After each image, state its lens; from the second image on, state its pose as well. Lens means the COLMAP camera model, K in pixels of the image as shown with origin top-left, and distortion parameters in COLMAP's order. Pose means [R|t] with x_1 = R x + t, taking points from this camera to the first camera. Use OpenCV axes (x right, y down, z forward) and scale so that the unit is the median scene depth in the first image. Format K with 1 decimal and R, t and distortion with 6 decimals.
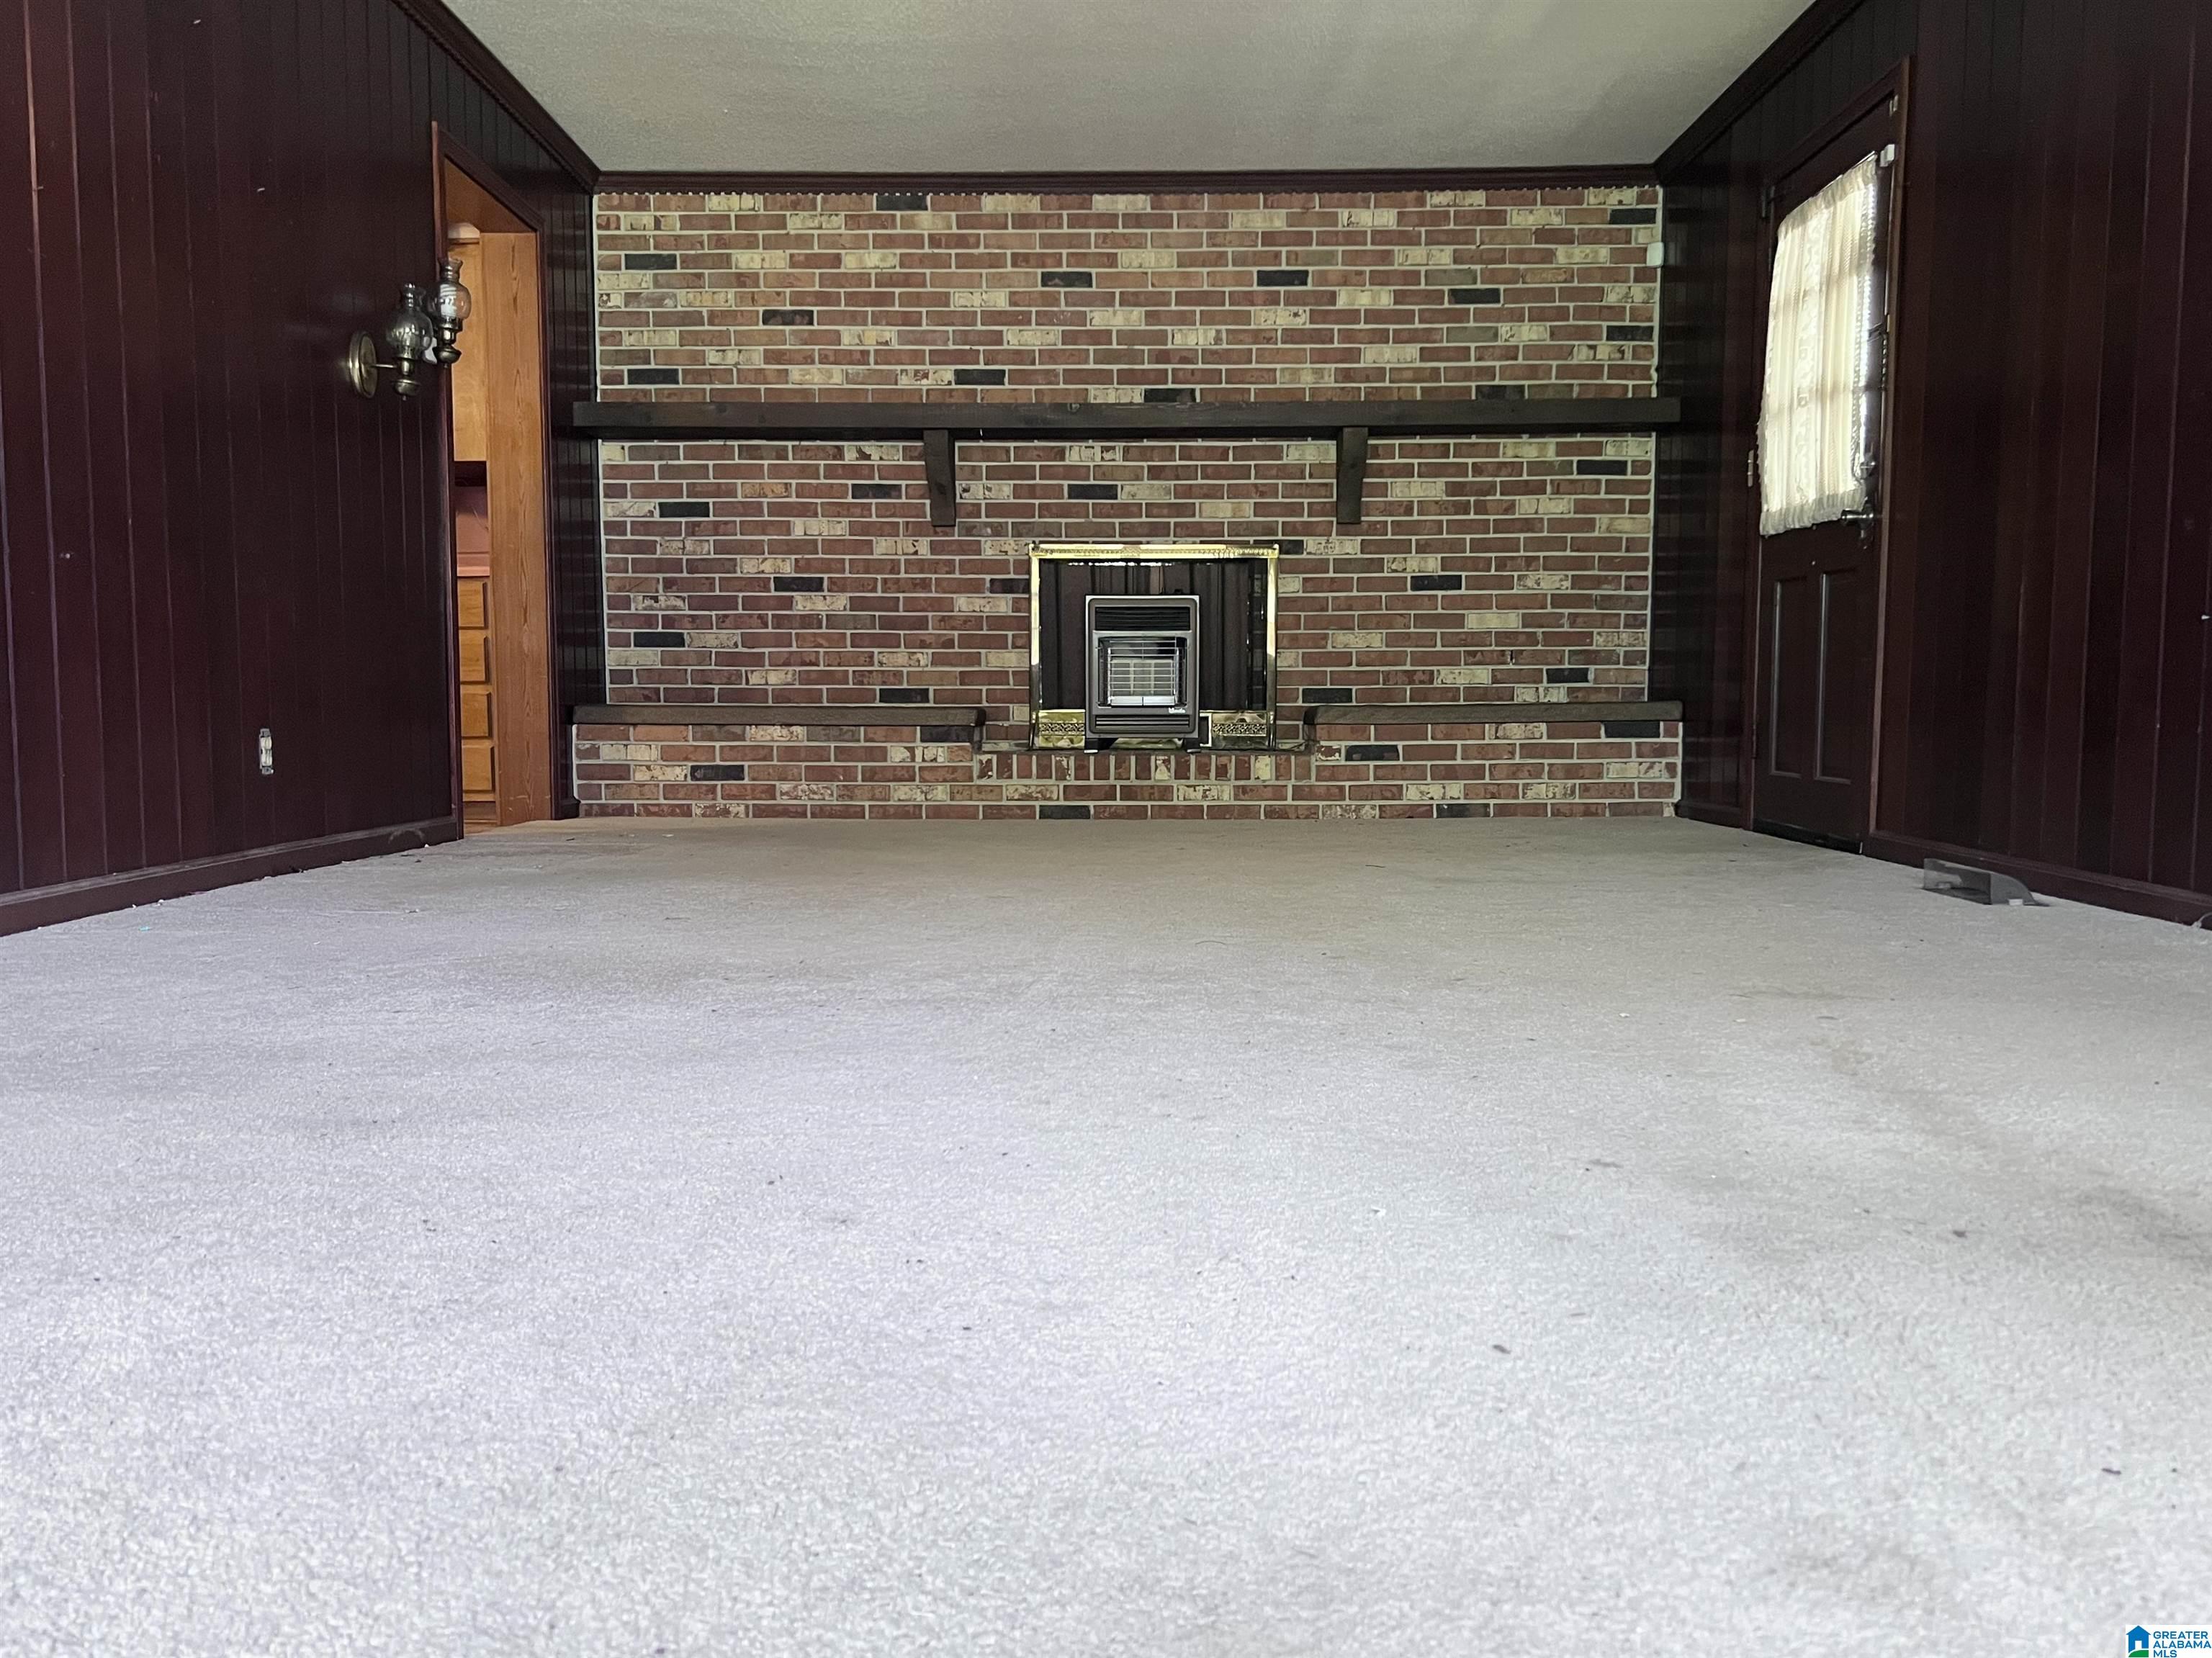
lens RADIAL K [[1677.4, 0, 1105.9], [0, 1677.4, 824.2], [0, 0, 1]] dist [0.048552, -0.075261]
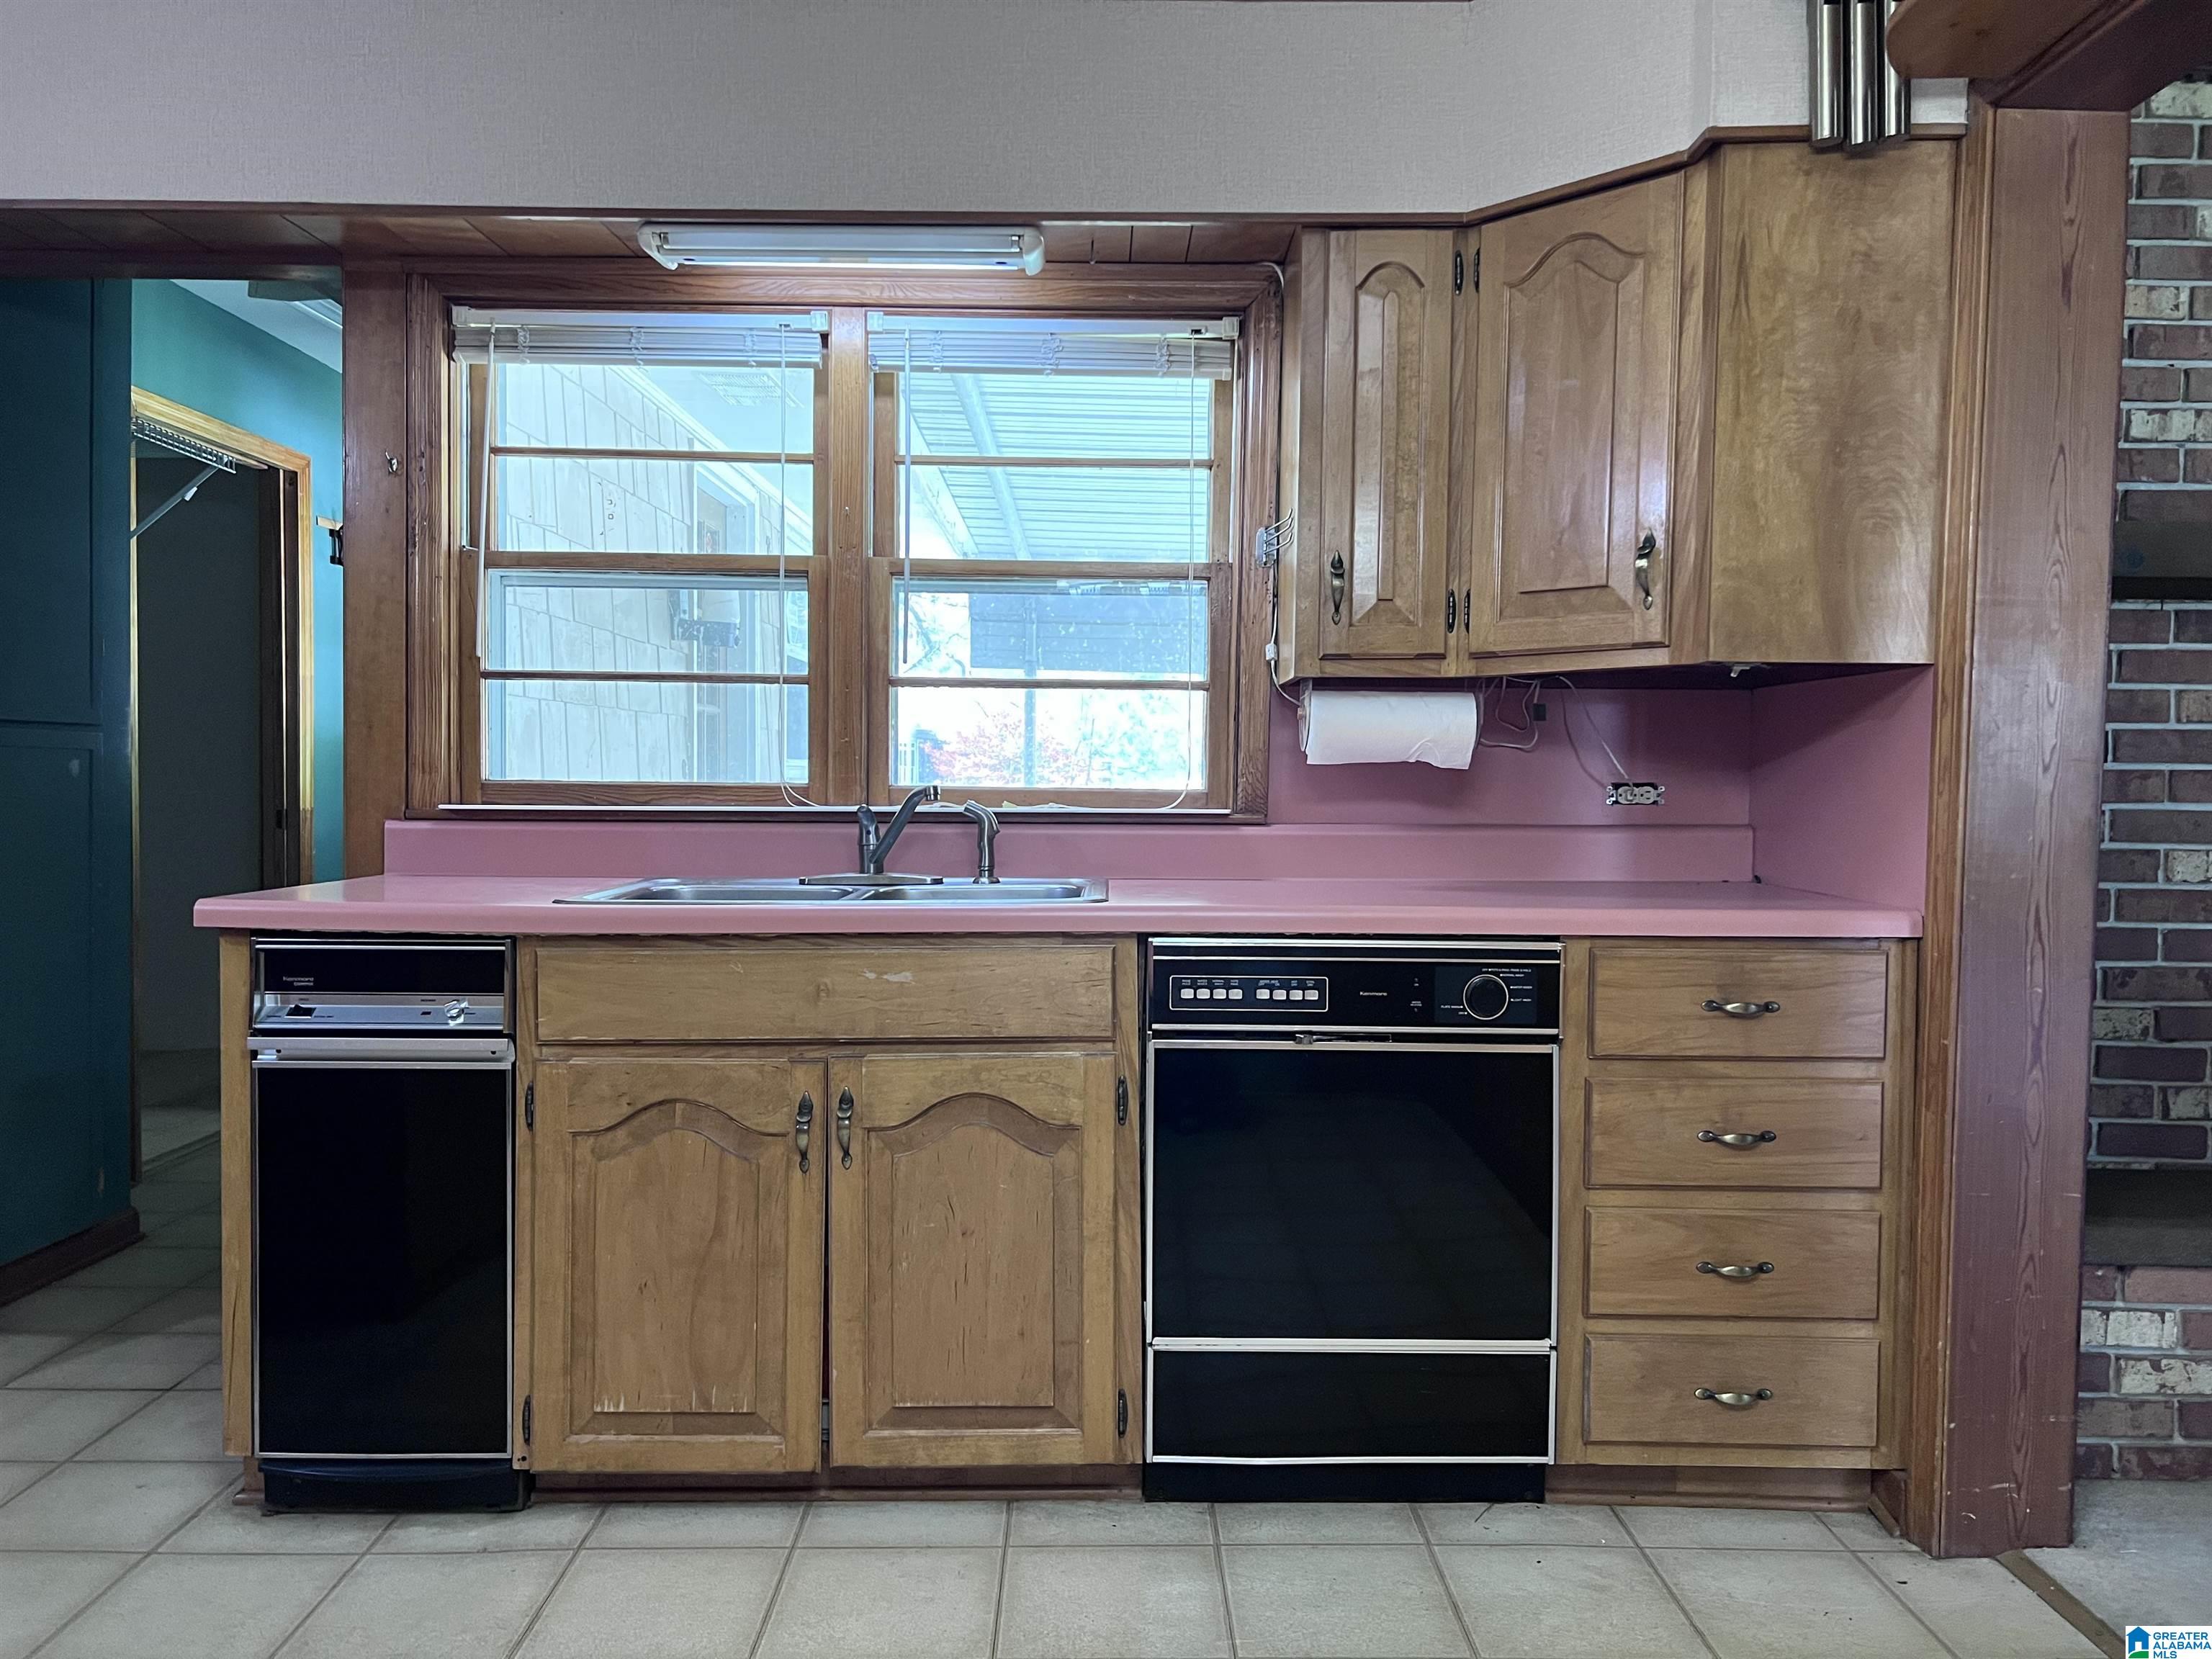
lens RADIAL K [[1677.5, 0, 1127.0], [0, 1677.5, 831.3], [0, 0, 1]] dist [0.048552, -0.075261]
pose [[0.999474, 0.011169, 0.030436, -0.523780], [-0.009942, 0.999144, -0.040155, -0.142733], [-0.030858, 0.039831, 0.998730, 0.545189]]
